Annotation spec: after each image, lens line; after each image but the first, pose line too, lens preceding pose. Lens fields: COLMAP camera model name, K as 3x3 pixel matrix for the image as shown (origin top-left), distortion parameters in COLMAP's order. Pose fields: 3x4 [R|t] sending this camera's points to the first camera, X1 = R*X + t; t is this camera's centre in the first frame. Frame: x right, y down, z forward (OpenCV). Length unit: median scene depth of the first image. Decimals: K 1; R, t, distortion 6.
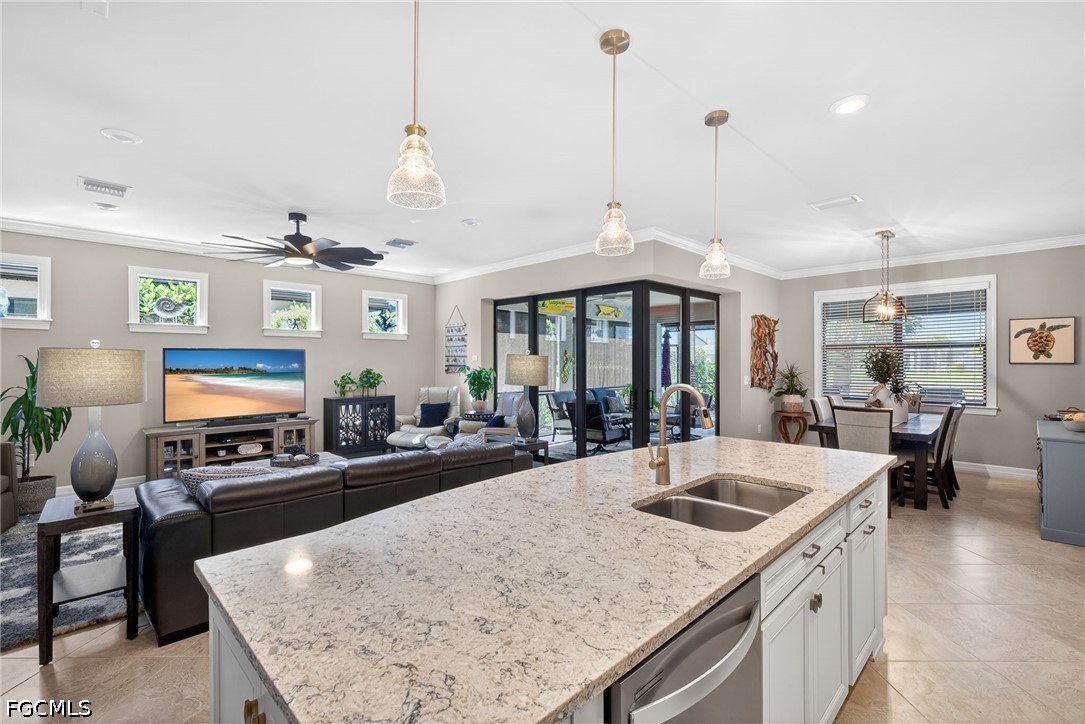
lens RADIAL K [[479.0, 0, 542.5], [0, 479.0, 362.0], [0, 0, 1]] dist [0.000227, -0.000189]
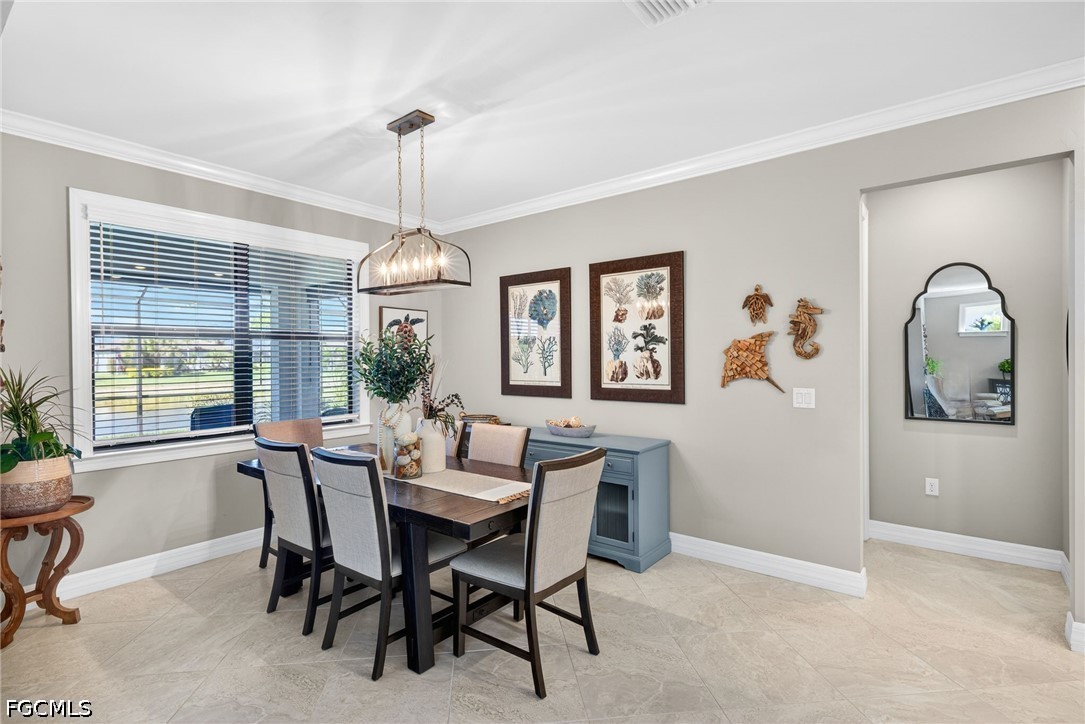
lens RADIAL K [[523.5, 0, 542.5], [0, 523.5, 362.0], [0, 0, 1]] dist [0.003405, 0.000197]
pose [[-0.114065, -0.004547, 0.993463, 0.112687], [0.008715, 0.999946, 0.005578, -0.002194], [-0.993435, 0.009295, -0.114020, 0.866751]]
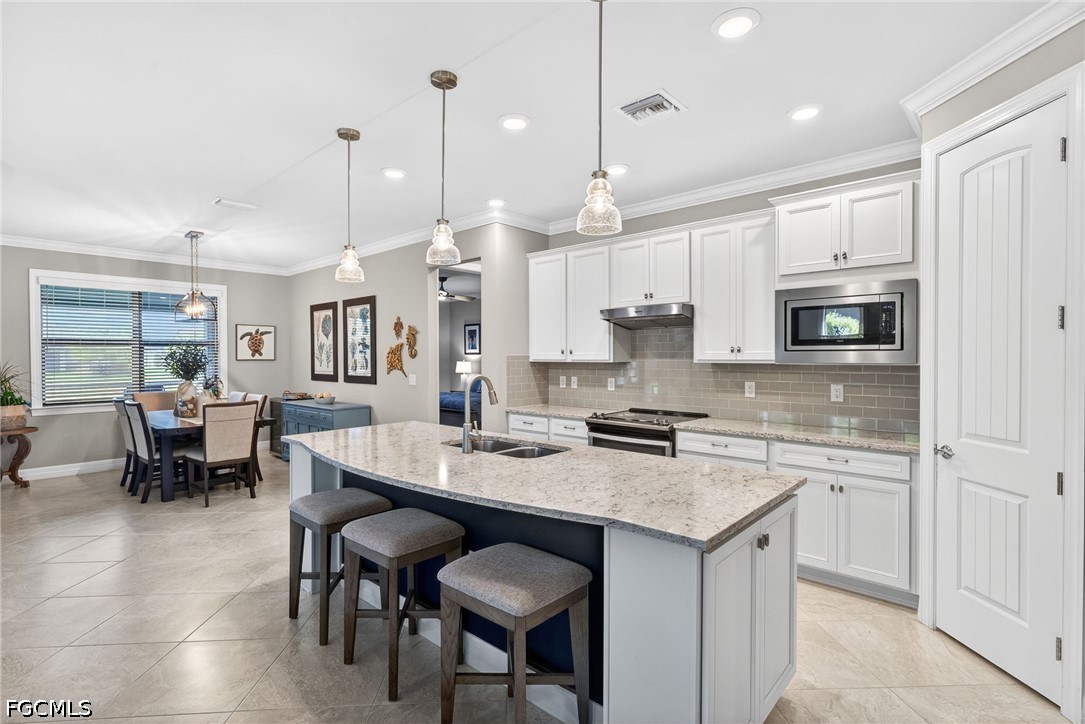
lens RADIAL K [[513.1, 0, 542.5], [0, 513.1, 362.0], [0, 0, 1]] dist [0.000249, -0.000126]
pose [[-0.057372, -0.009878, 0.998304, -0.394963], [0.005610, 0.999932, 0.010217, -0.001470], [-0.998337, 0.006187, -0.057313, 0.303397]]
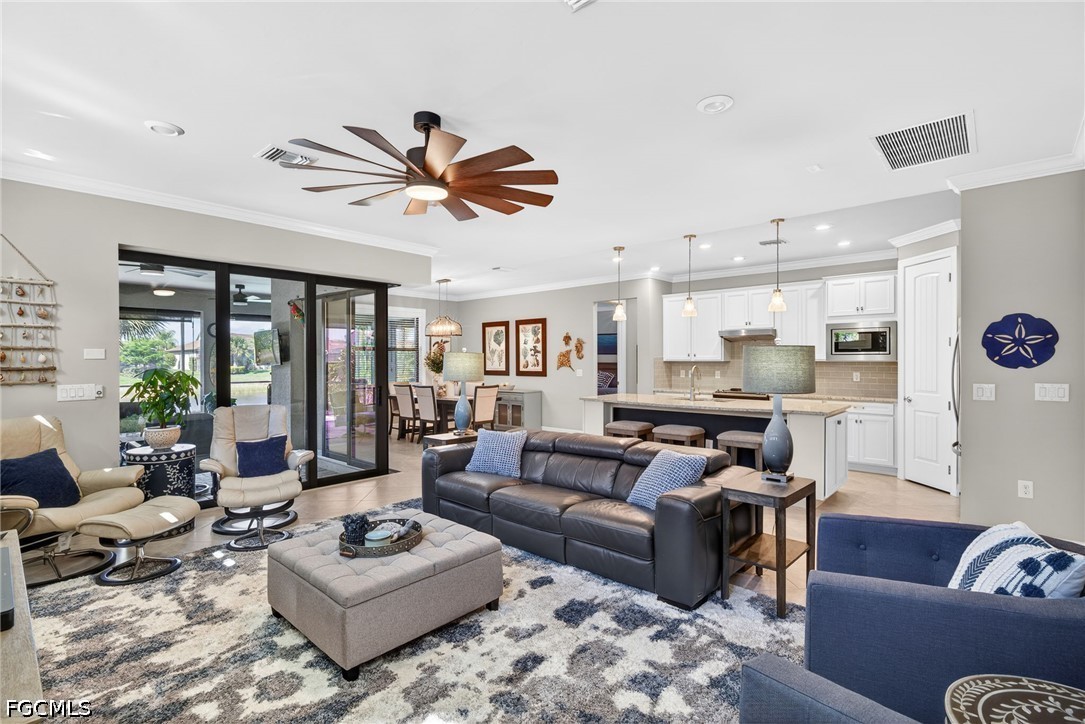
lens RADIAL K [[507.4, 0, 542.5], [0, 507.4, 362.0], [0, 0, 1]] dist [0.002659, 0.000193]
pose [[-0.057580, -0.003818, 0.998334, -0.945707], [0.005724, 0.999975, 0.004154, 0.001475], [-0.998325, 0.005954, -0.057556, 0.719304]]
